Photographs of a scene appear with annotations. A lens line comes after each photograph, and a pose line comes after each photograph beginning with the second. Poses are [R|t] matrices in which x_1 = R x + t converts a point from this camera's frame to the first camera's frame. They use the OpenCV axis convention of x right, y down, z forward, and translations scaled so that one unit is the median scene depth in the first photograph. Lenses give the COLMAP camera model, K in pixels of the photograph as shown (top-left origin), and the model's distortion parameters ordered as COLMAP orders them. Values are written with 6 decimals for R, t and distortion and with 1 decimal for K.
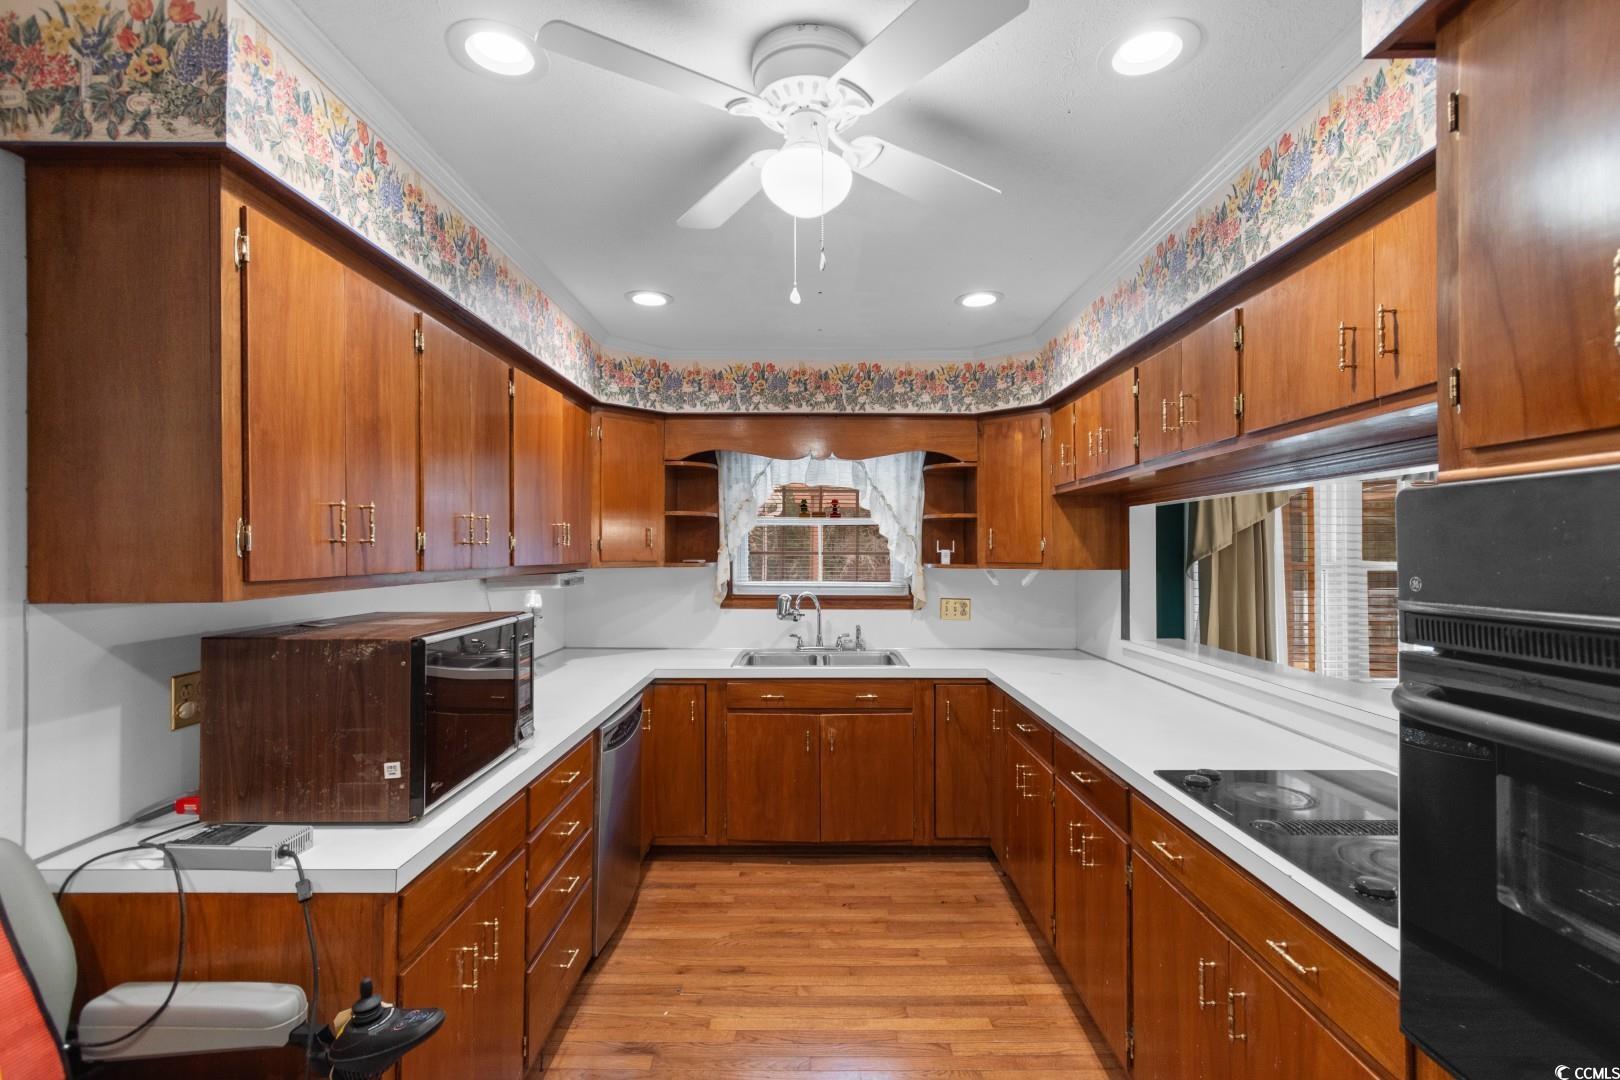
lens RADIAL K [[753.1, 0, 803.0], [0, 753.1, 543.9], [0, 0, 1]] dist [0.017215, -0.000106]
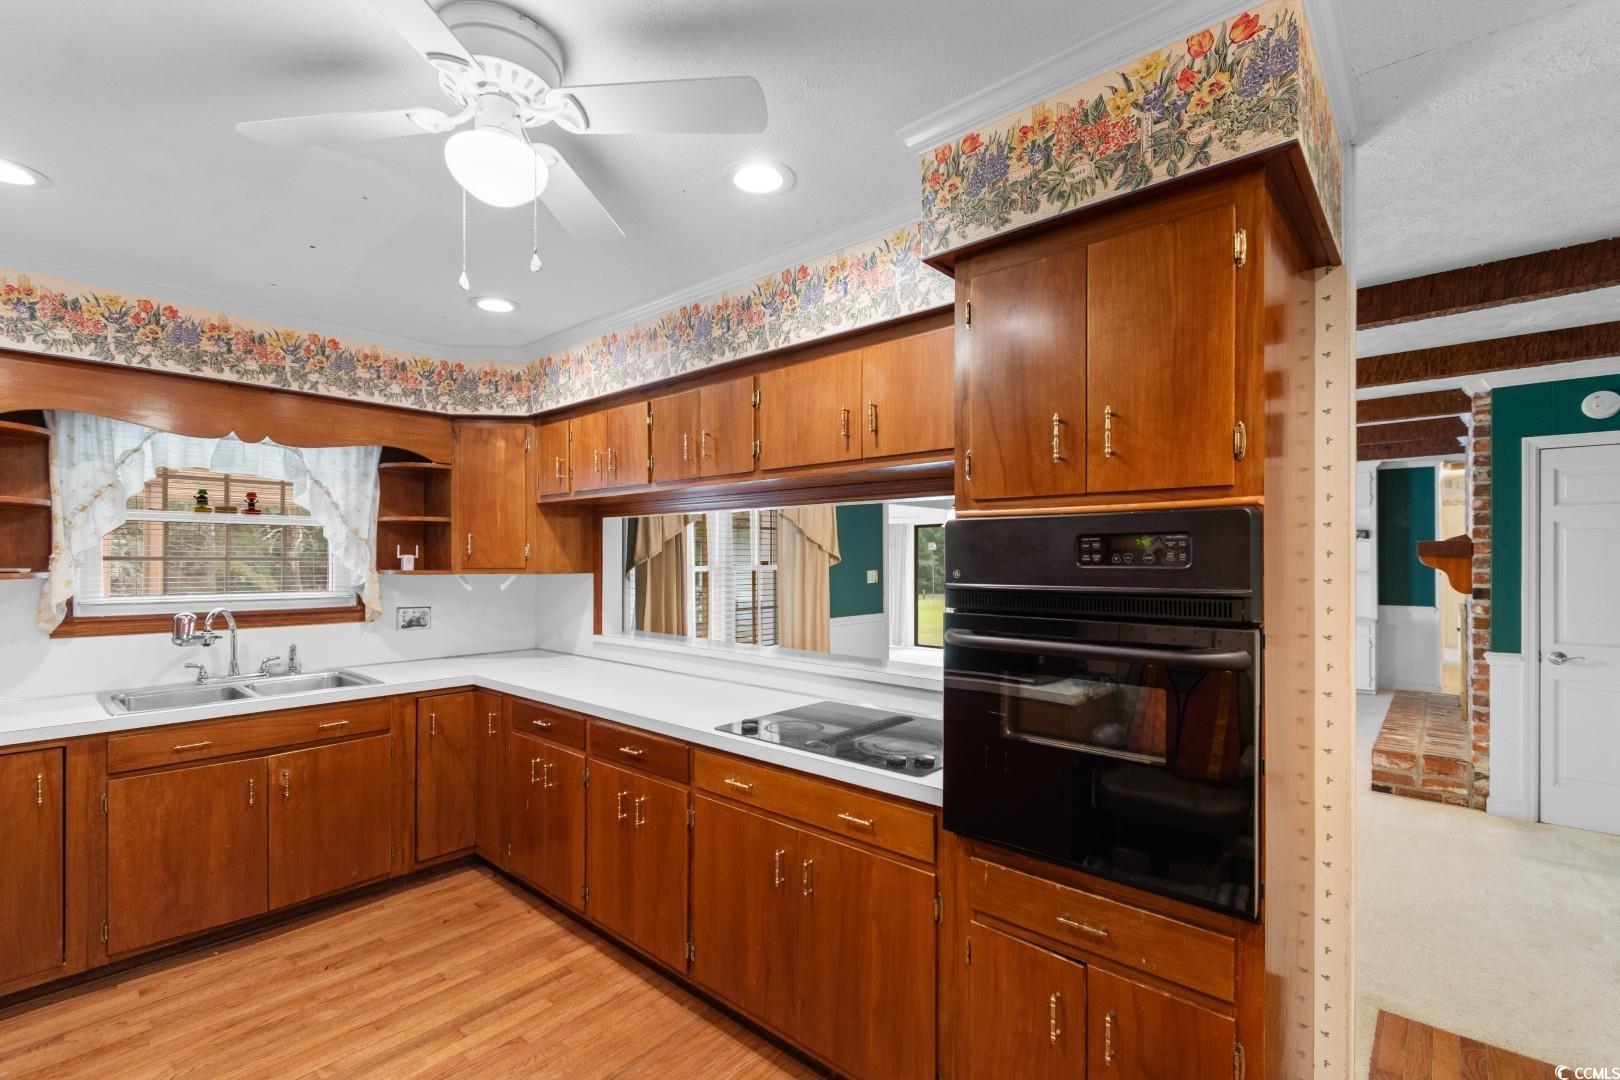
lens RADIAL K [[753.1, 0, 783.6], [0, 753.1, 559.0], [0, 0, 1]] dist [0.017215, -0.000106]
pose [[0.661990, 0.000893, 0.749512, -0.294729], [-0.008660, 0.999942, 0.006457, 0.003825], [-0.749462, -0.010765, 0.661960, 0.052195]]
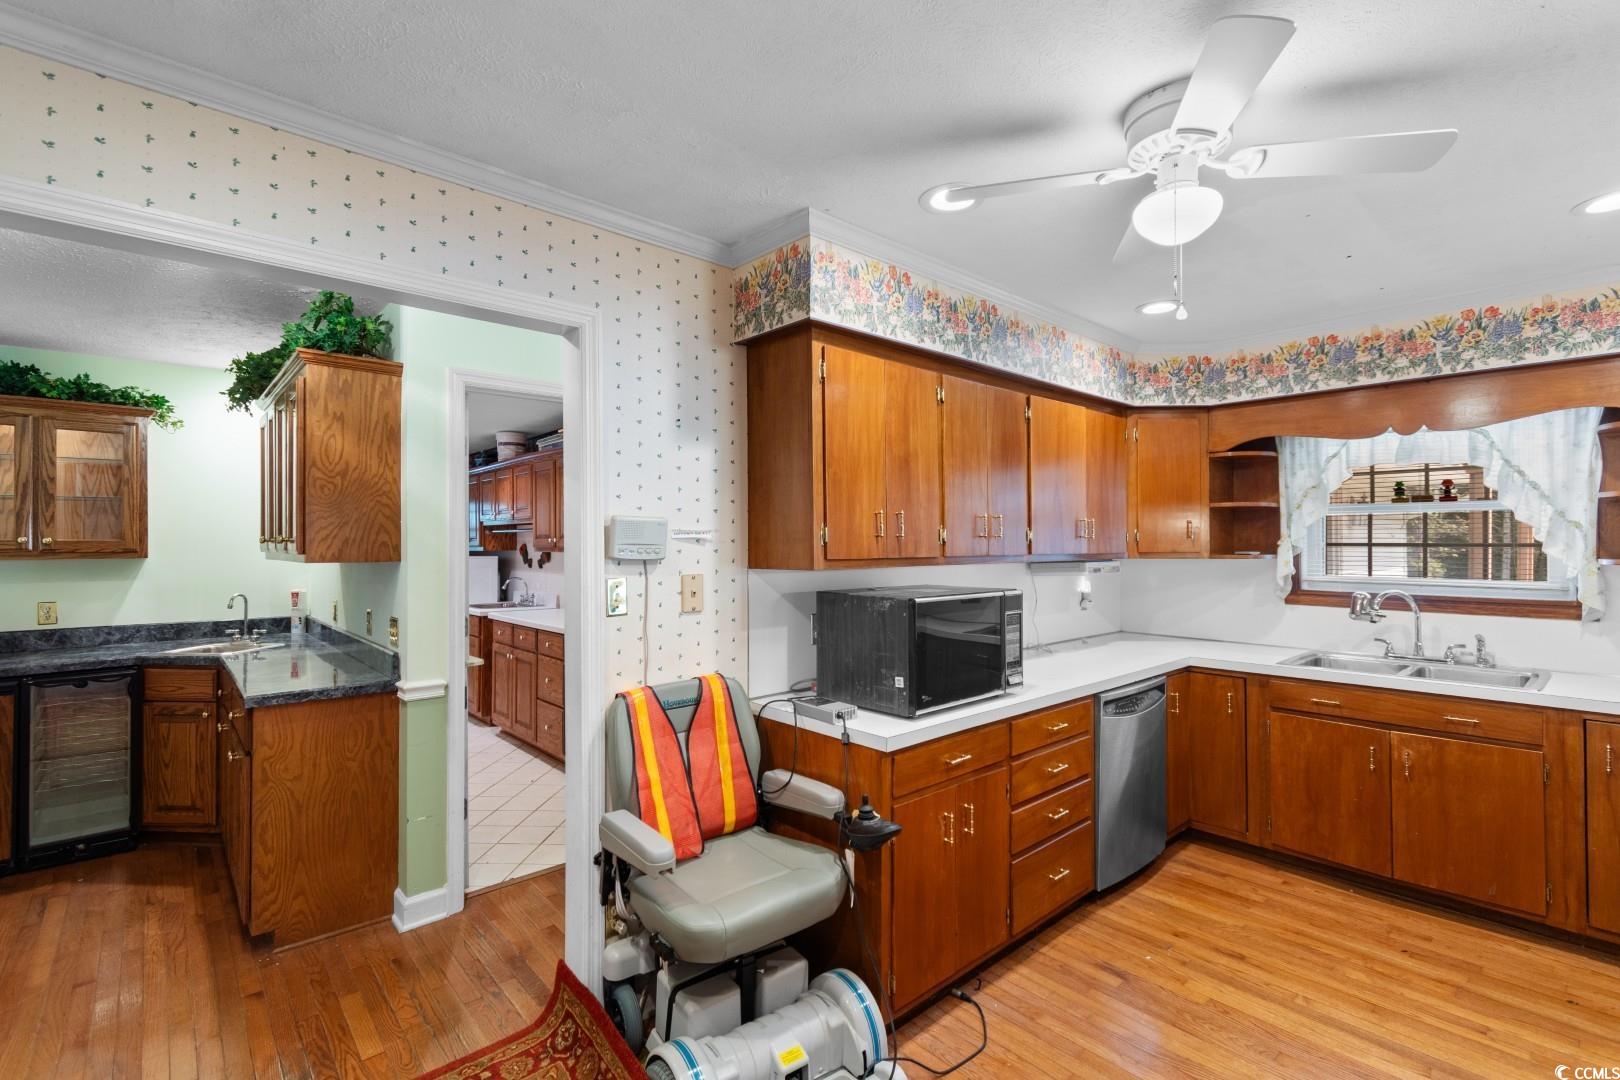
lens RADIAL K [[753.1, 0, 803.5], [0, 753.1, 537.7], [0, 0, 1]] dist [0.017215, -0.000106]
pose [[0.667733, -0.009289, -0.744343, 0.295786], [0.008279, 0.999953, -0.005053, 0.004541], [0.744355, -0.002788, 0.667778, -0.110210]]
